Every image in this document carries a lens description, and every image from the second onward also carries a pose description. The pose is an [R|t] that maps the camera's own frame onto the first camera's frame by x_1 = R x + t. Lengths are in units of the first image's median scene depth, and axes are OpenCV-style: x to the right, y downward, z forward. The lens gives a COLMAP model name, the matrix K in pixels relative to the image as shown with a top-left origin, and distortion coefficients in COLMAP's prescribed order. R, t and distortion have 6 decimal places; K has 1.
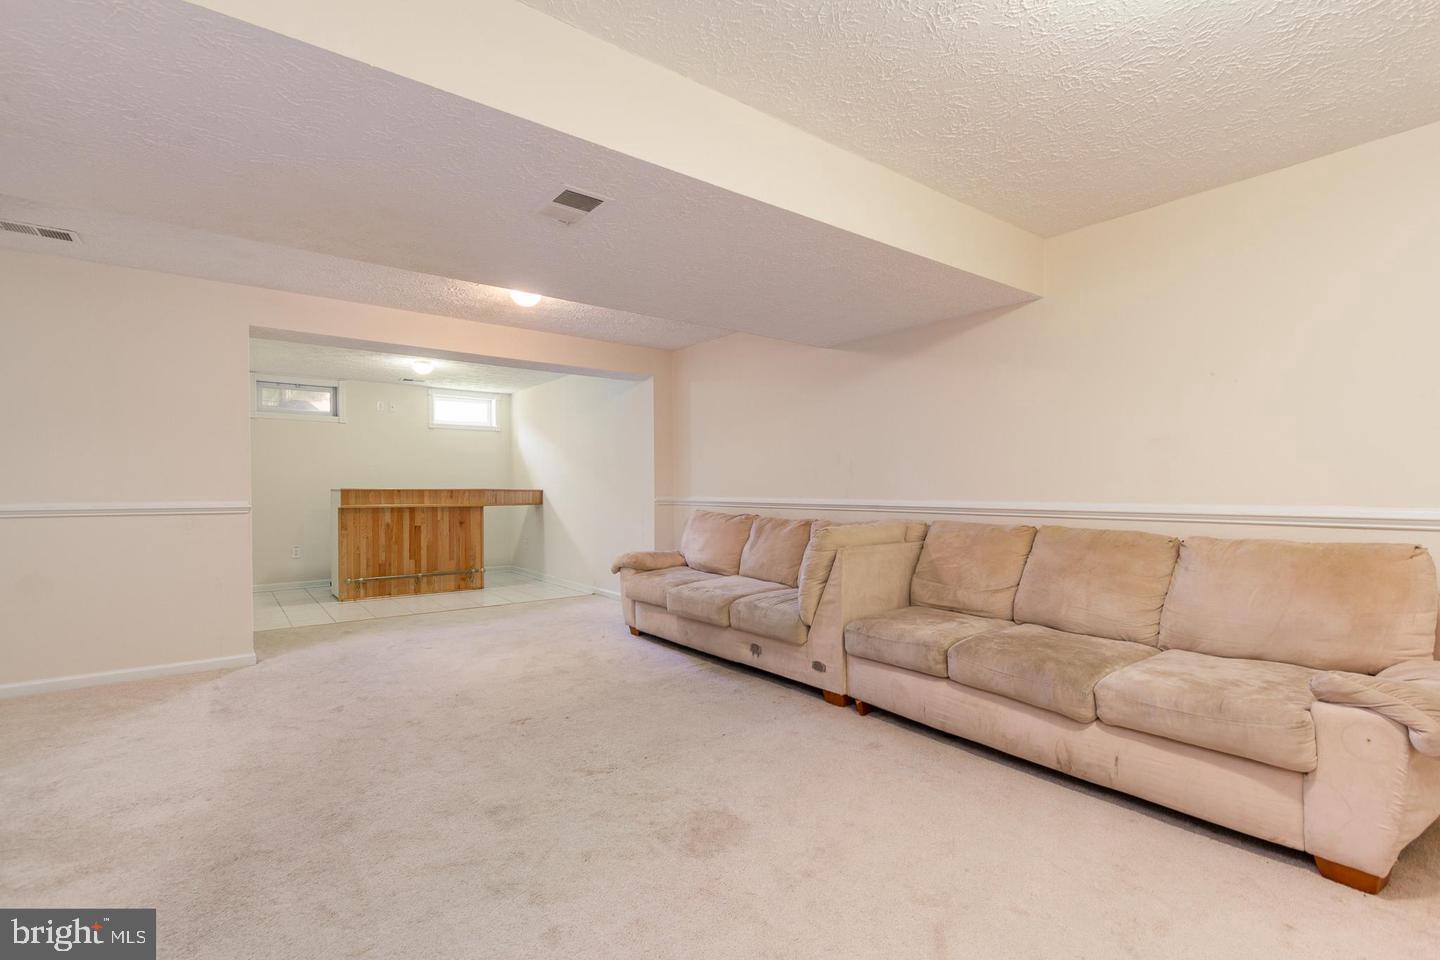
lens RADIAL K [[655.6, 0, 716.0], [0, 655.6, 498.4], [0, 0, 1]] dist [0.004104, -0.000301]
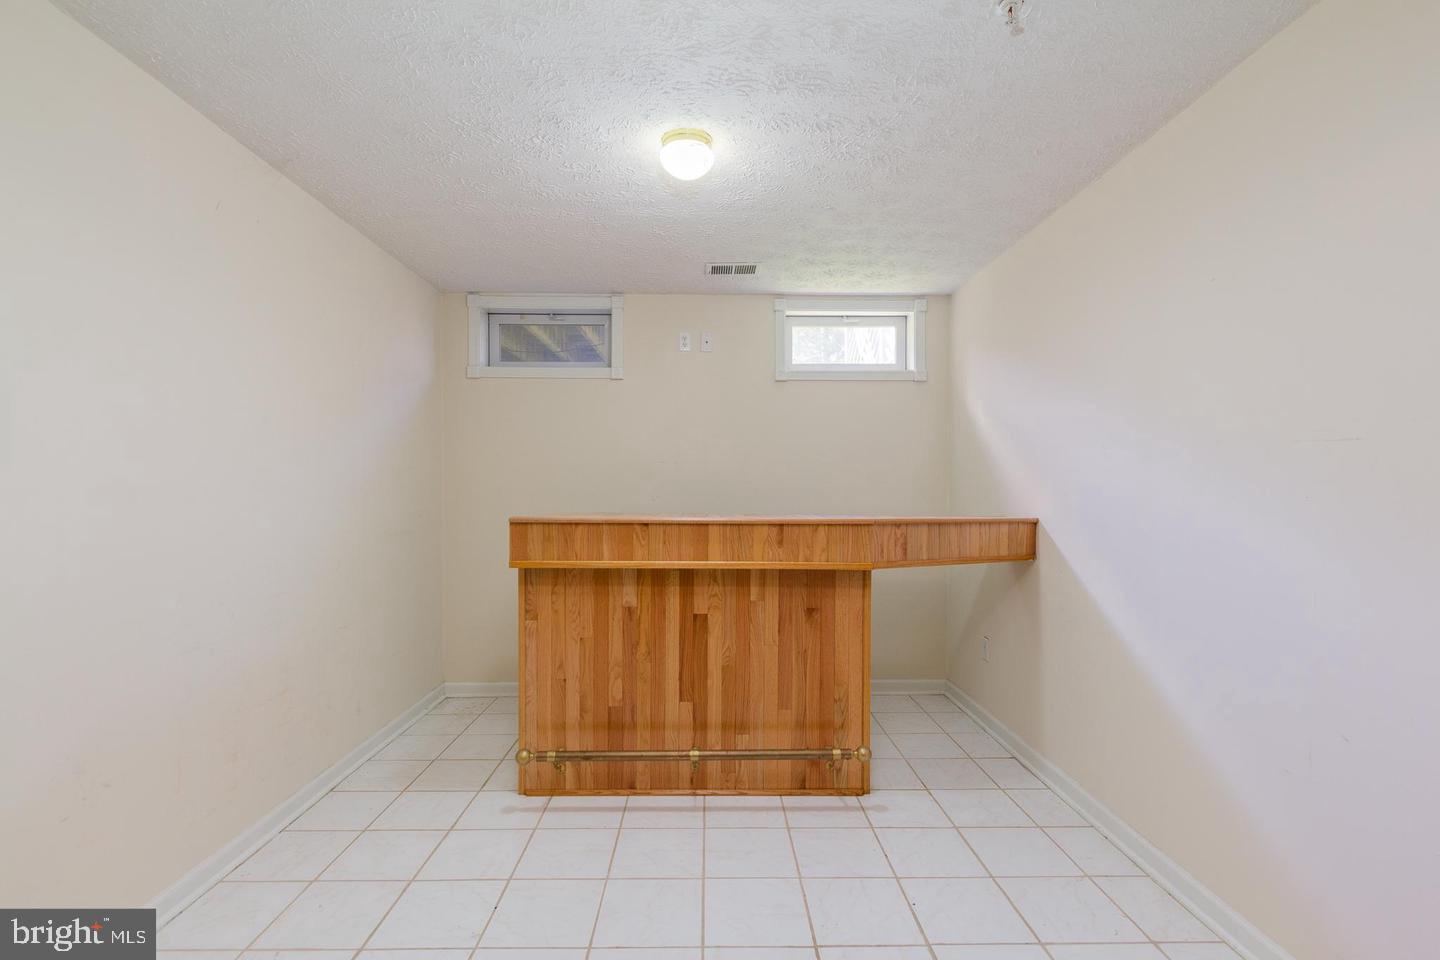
lens RADIAL K [[655.6, 0, 716.0], [0, 655.6, 498.4], [0, 0, 1]] dist [0.004104, -0.000301]
pose [[0.803335, 0.013422, -0.595376, -0.219853], [-0.013168, 0.999902, 0.004774, -0.027584], [0.595381, 0.004005, 0.803433, 0.694656]]
